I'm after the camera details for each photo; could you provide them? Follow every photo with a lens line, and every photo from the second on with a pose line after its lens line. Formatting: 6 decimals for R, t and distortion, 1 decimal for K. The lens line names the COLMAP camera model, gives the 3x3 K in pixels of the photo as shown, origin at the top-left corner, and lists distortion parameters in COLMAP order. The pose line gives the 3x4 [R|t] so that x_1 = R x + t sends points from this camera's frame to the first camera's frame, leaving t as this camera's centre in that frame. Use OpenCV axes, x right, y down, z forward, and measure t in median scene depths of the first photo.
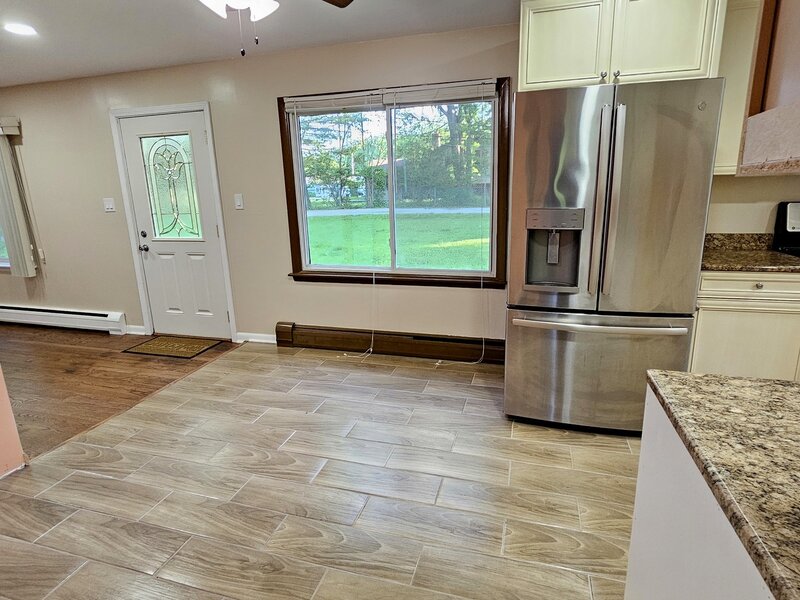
lens RADIAL K [[446.6, 0, 394.8], [0, 446.6, 299.3], [0, 0, 1]] dist [0.002543, -0.001265]
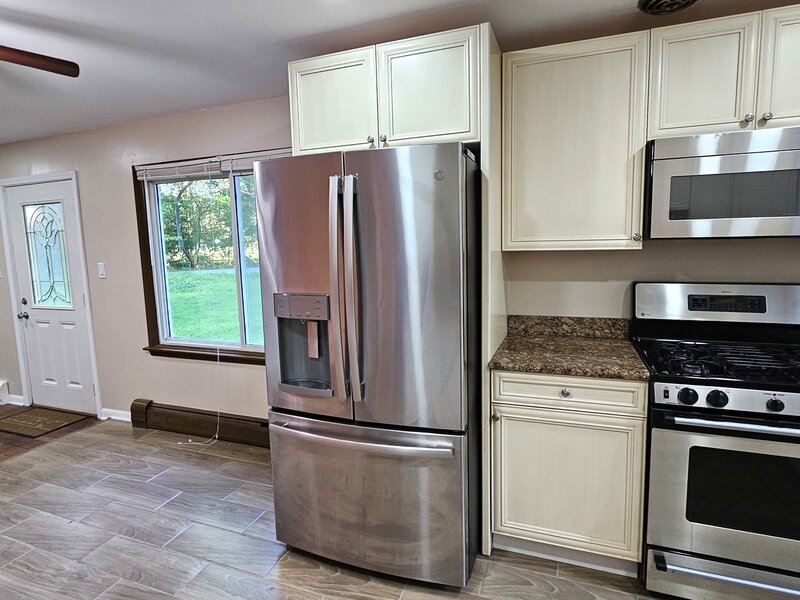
lens RADIAL K [[446.6, 0, 408.9], [0, 446.6, 295.2], [0, 0, 1]] dist [0.002543, -0.001265]
pose [[0.996061, 0.007120, -0.088380, 0.389777], [-0.017363, 0.993135, -0.115678, -0.066603], [0.086949, 0.116757, 0.989347, 0.117641]]
